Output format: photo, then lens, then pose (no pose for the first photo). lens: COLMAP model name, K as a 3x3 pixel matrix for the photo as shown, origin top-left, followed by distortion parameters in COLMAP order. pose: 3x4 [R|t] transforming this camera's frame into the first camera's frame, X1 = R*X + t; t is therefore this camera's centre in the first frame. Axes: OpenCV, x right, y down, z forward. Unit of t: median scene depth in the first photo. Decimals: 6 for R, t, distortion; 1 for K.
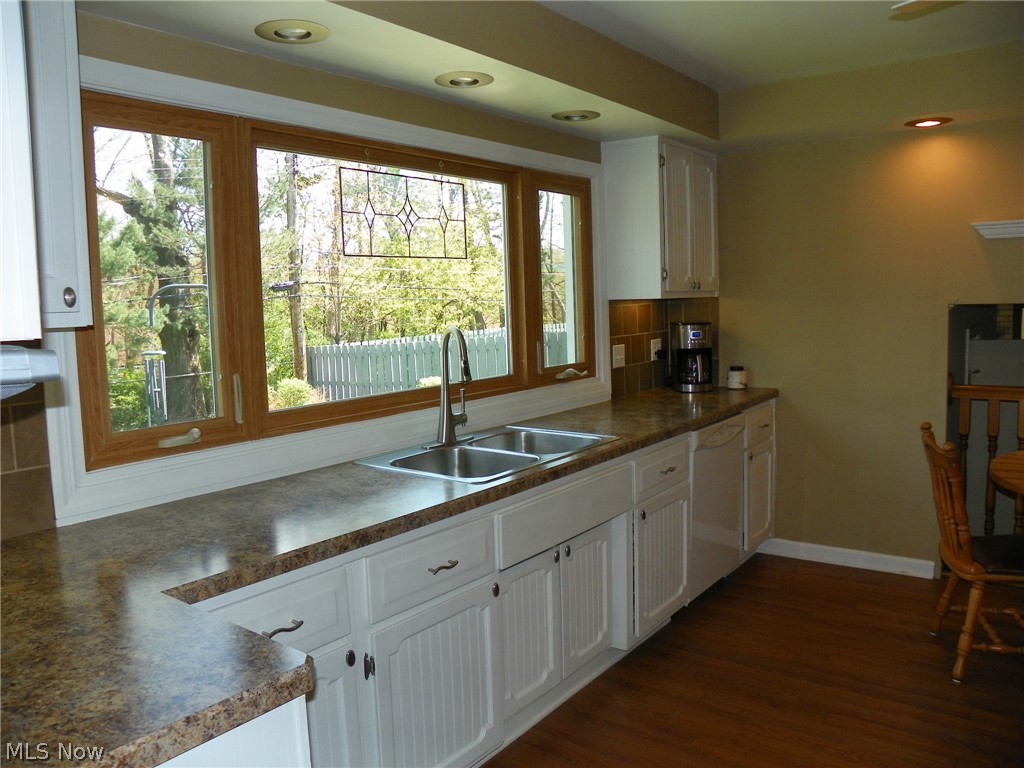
lens RADIAL K [[777.7, 0, 508.8], [0, 777.7, 380.0], [0, 0, 1]] dist [-0.157773, 0.099444]
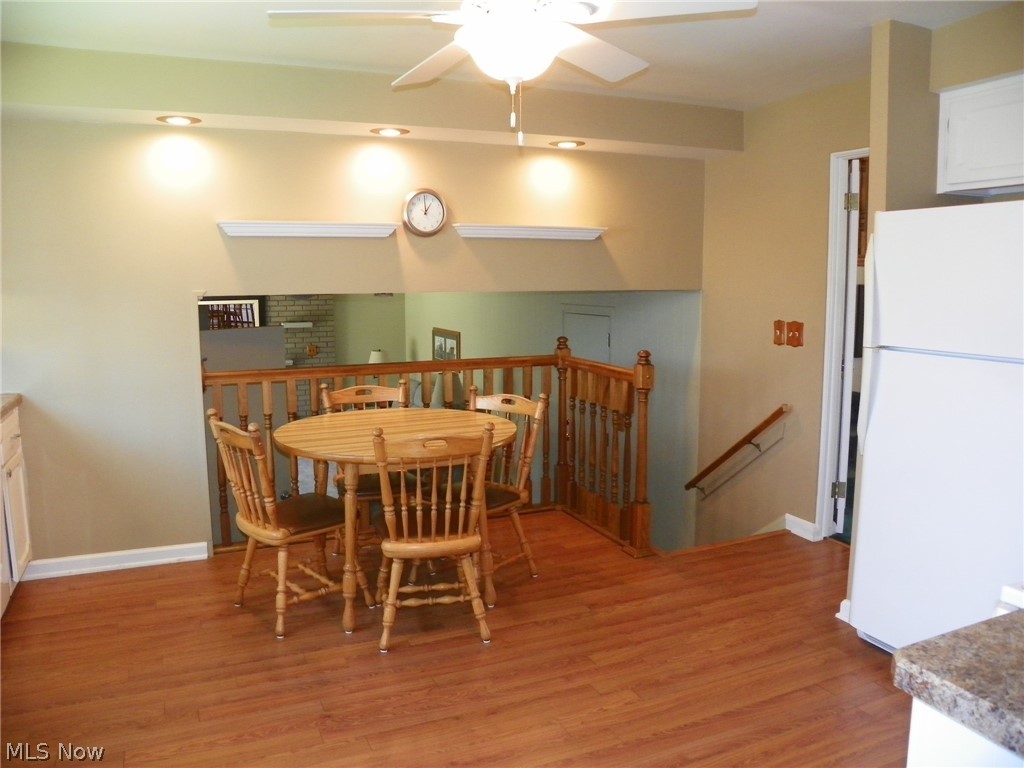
lens RADIAL K [[777.7, 0, 508.8], [0, 777.7, 380.0], [0, 0, 1]] dist [-0.157773, 0.099444]
pose [[0.479117, -0.080460, 0.874056, -0.151822], [0.076691, 0.995819, 0.049630, -0.003862], [-0.874395, 0.043253, 0.483284, 0.108990]]
